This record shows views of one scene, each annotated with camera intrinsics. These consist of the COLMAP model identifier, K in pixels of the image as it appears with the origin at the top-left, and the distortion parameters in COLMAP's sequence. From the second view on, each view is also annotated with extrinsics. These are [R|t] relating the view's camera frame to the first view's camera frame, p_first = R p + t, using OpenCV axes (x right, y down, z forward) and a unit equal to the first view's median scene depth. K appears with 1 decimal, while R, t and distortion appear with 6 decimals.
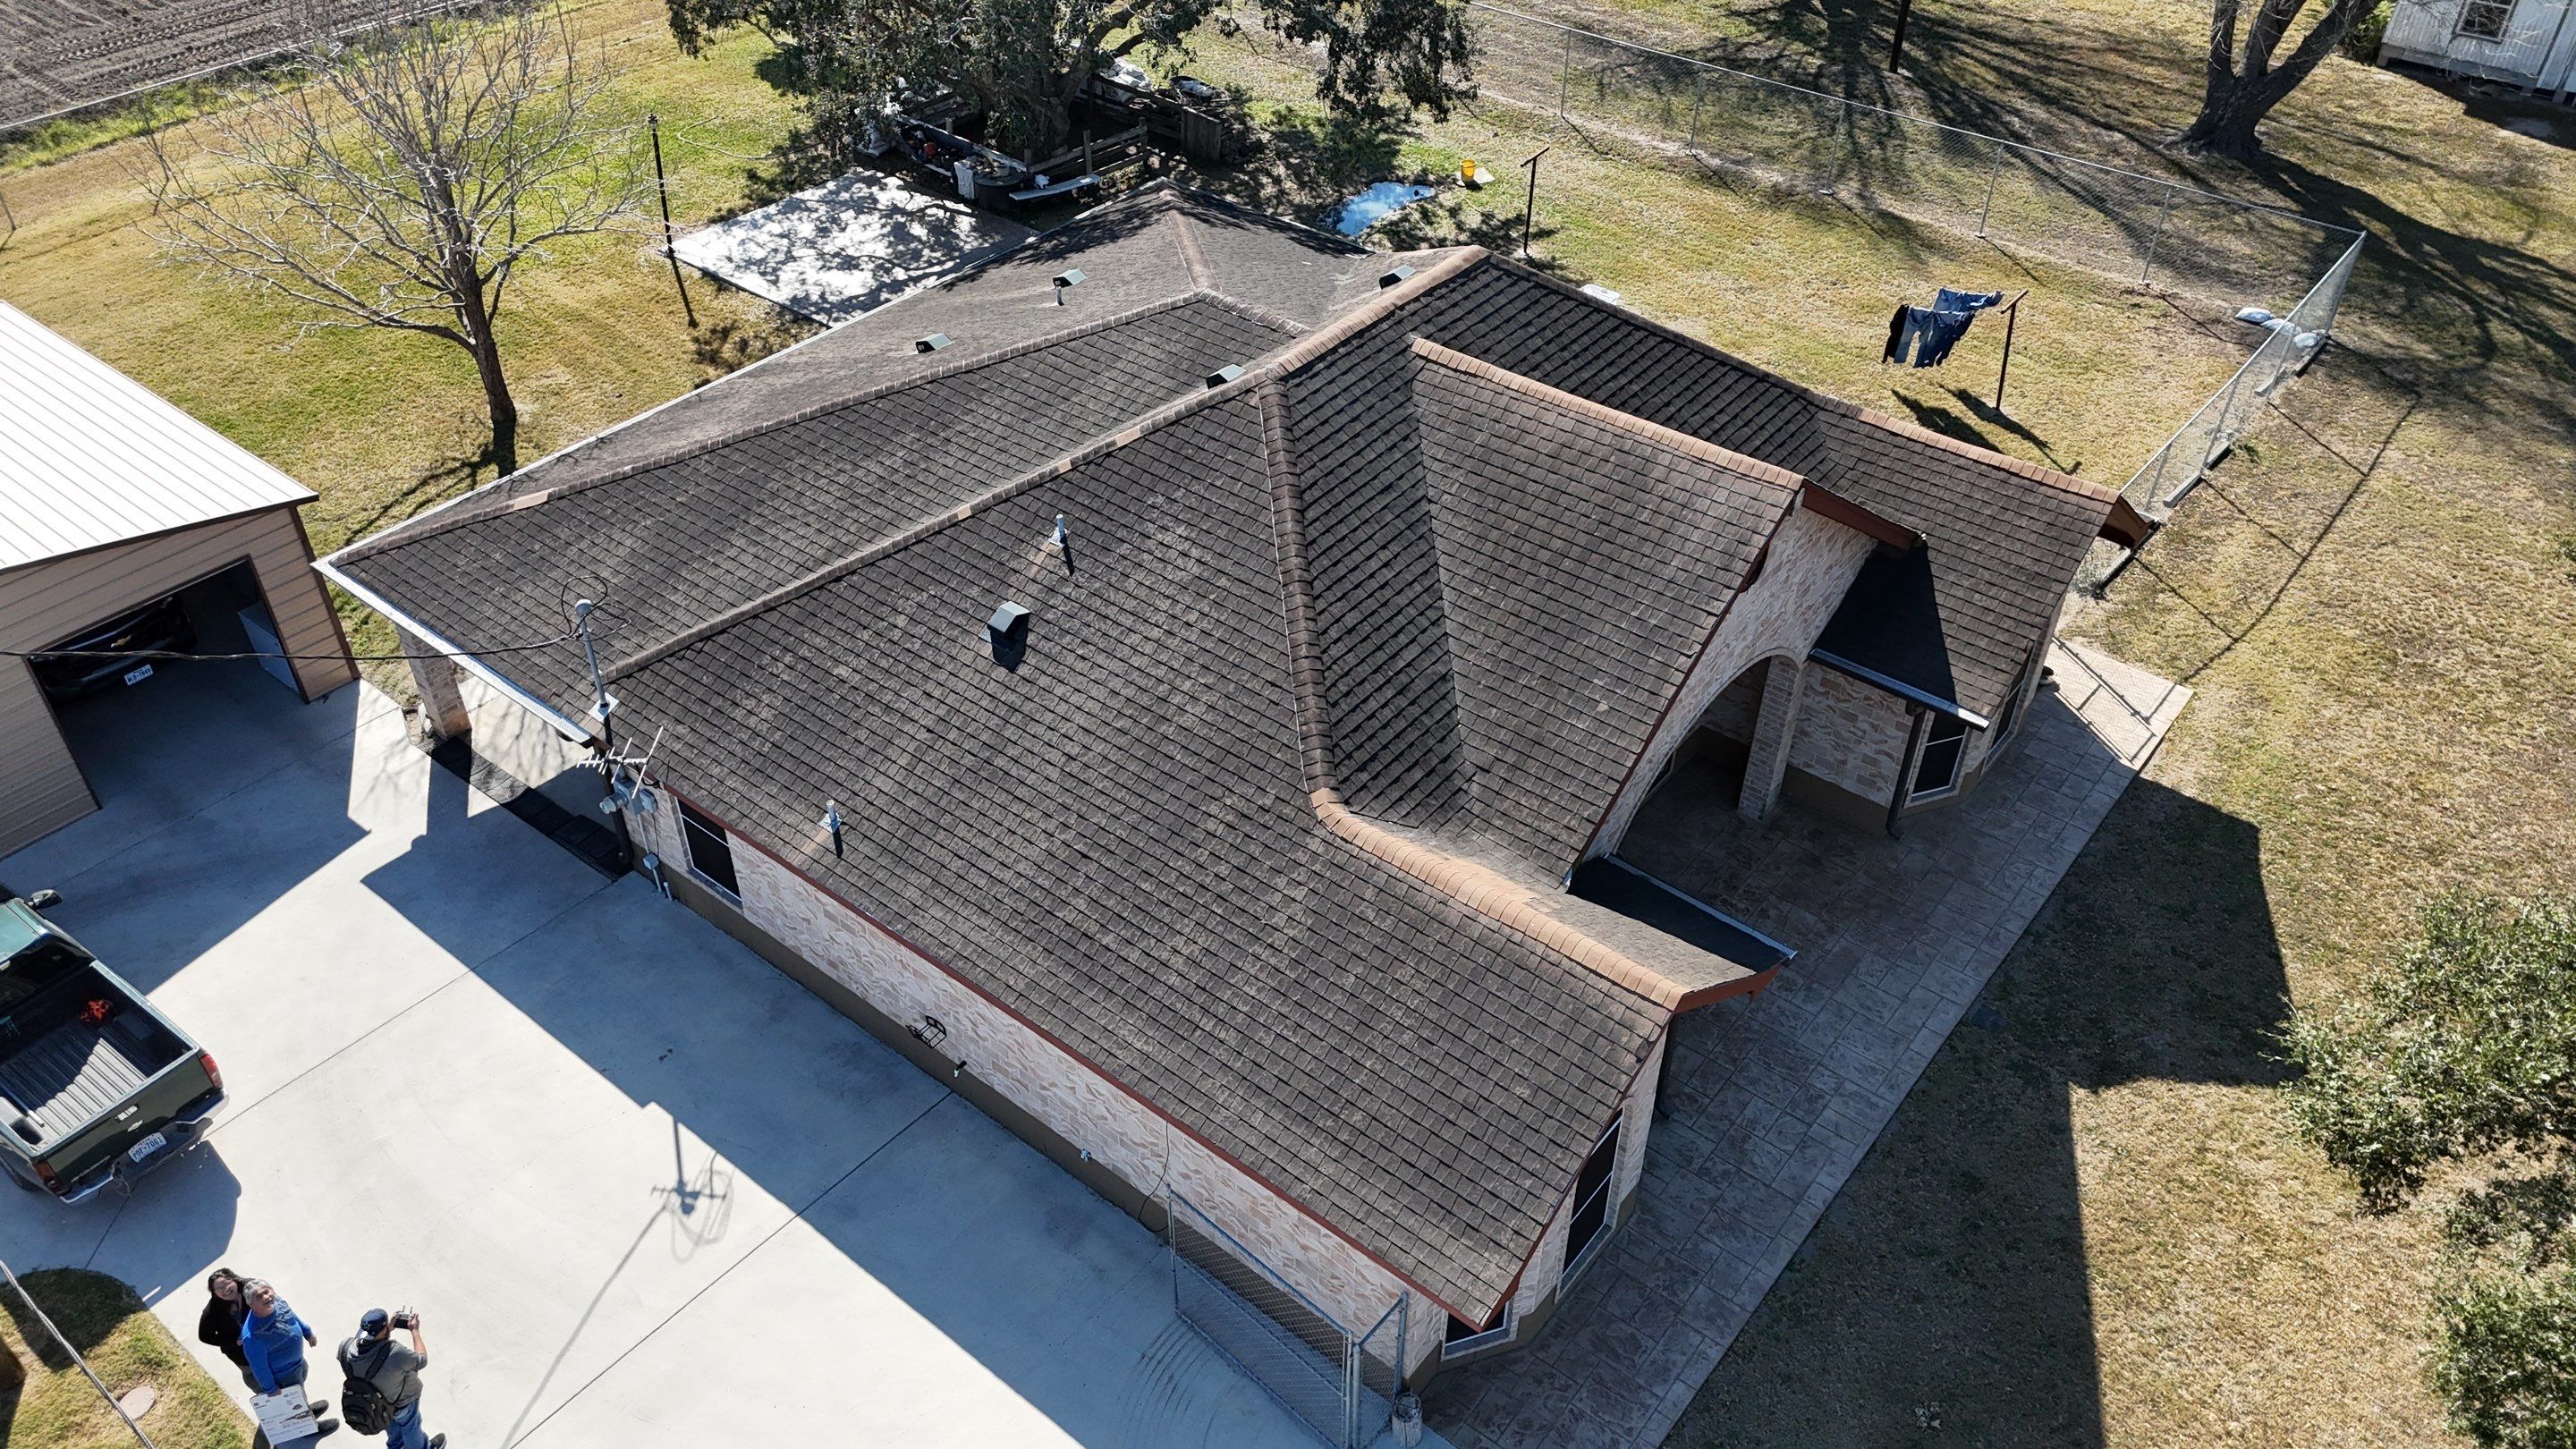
lens RADIAL K [[1901.7, 0, 1288.5], [0, 1901.7, 712.7], [0, 0, 1]] dist [0.081727, -0.052444]
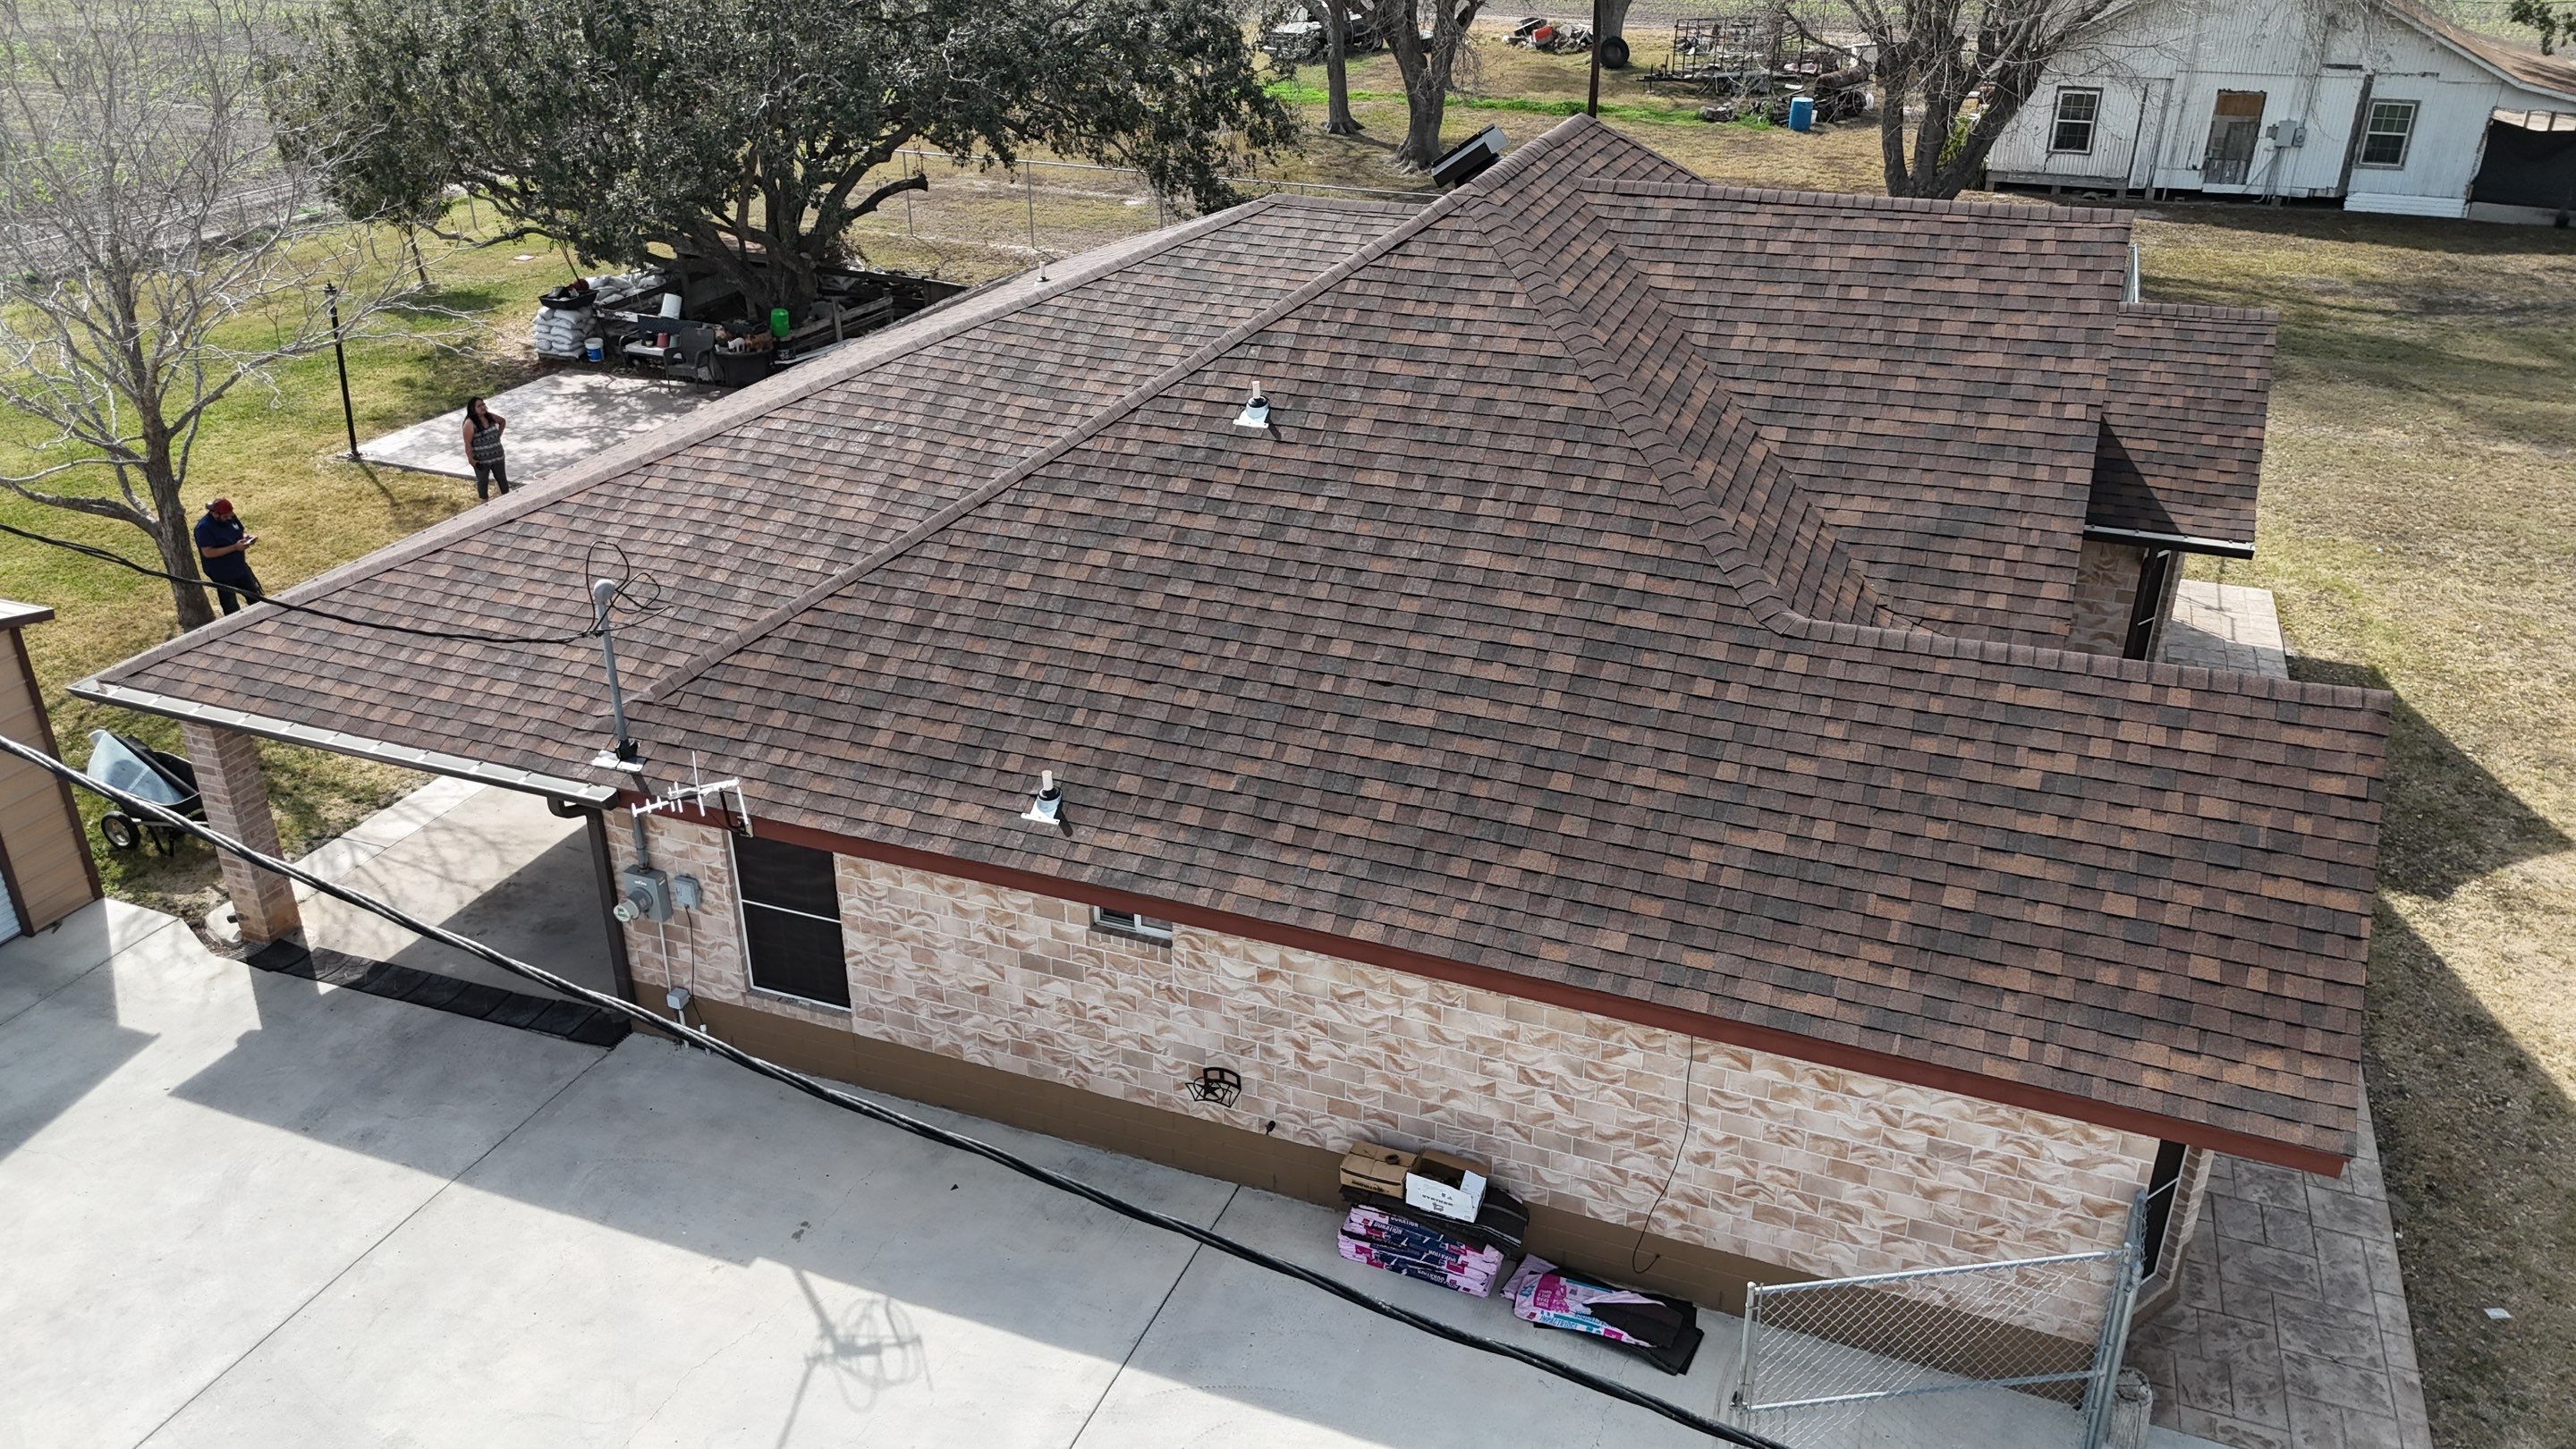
lens RADIAL K [[1910.4, 0, 1288.0], [0, 1910.4, 724.5], [0, 0, 1]] dist [0.040973, -0.003783]
pose [[0.953278, -0.142329, 0.266464, -0.286518], [0.194232, 0.964342, -0.179774, 0.146784], [-0.231375, 0.223131, 0.946931, 0.263173]]
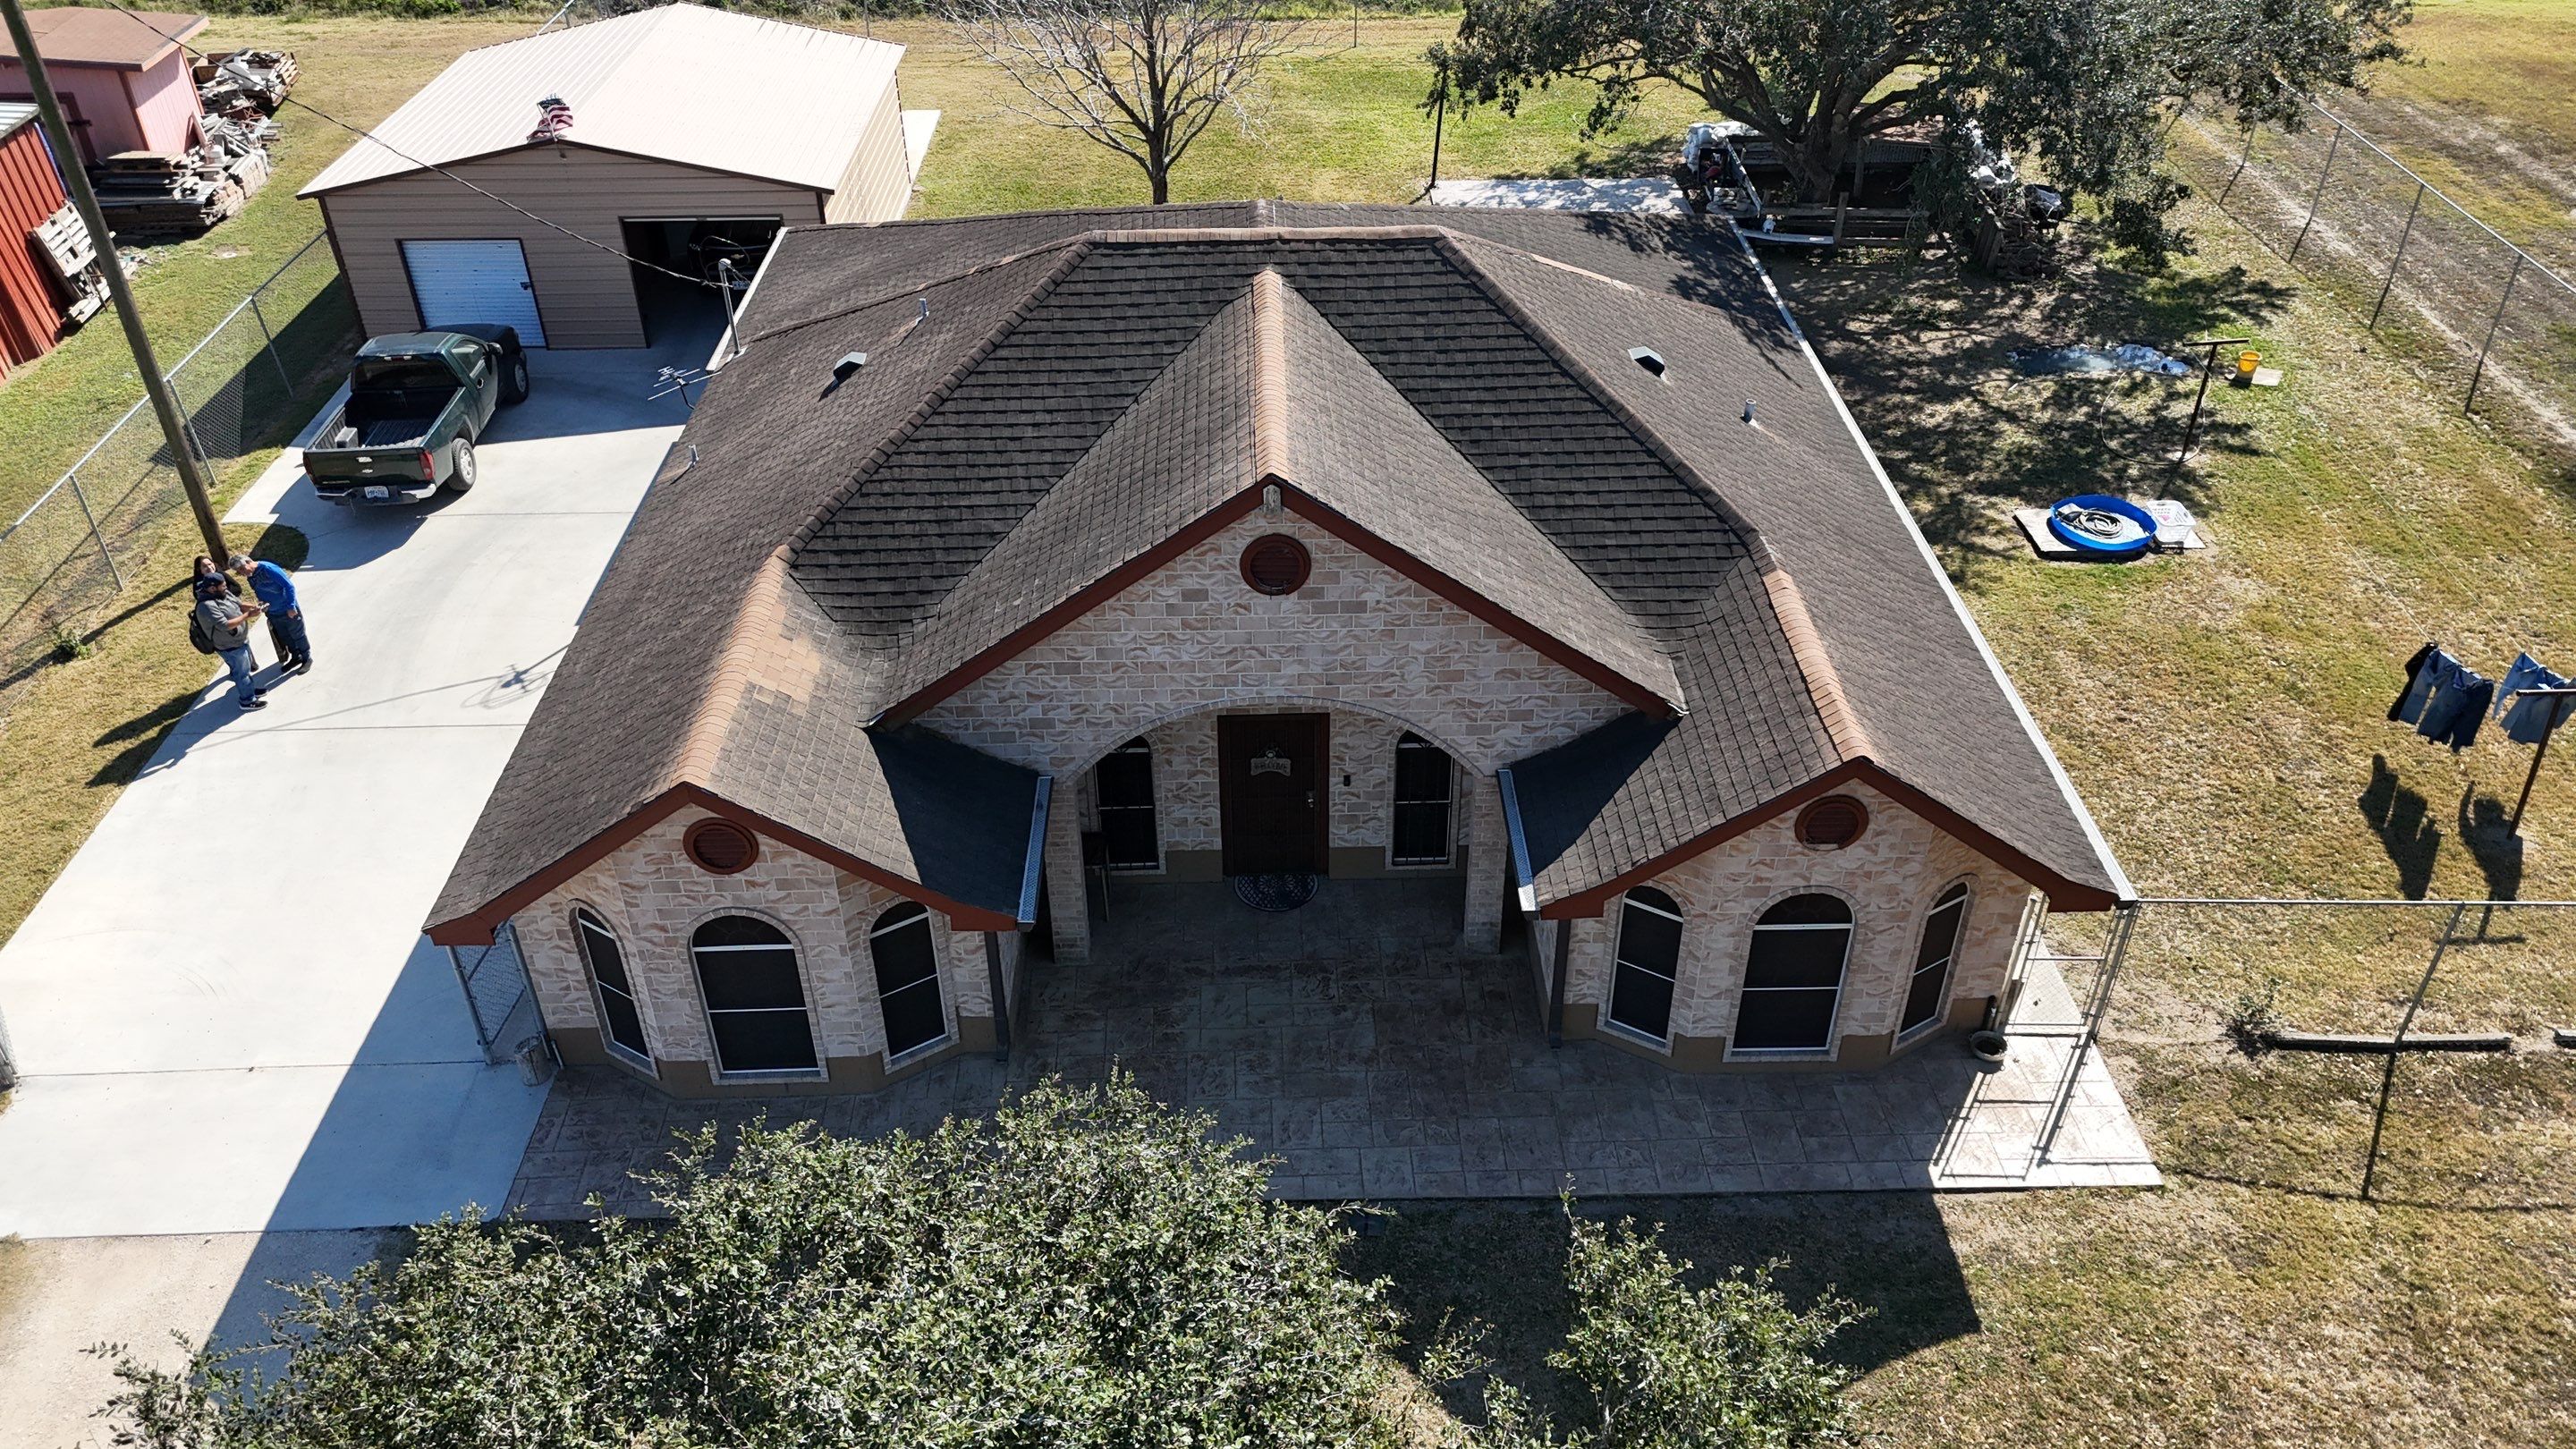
lens RADIAL K [[1886.5, 0, 1301.9], [0, 1886.5, 716.9], [0, 0, 1]] dist [0.090810, -0.079585]
pose [[0.646383, 0.432687, -0.628467, 0.720723], [-0.467644, 0.875487, 0.121781, -0.111074], [0.602908, 0.215182, 0.768244, 0.283903]]
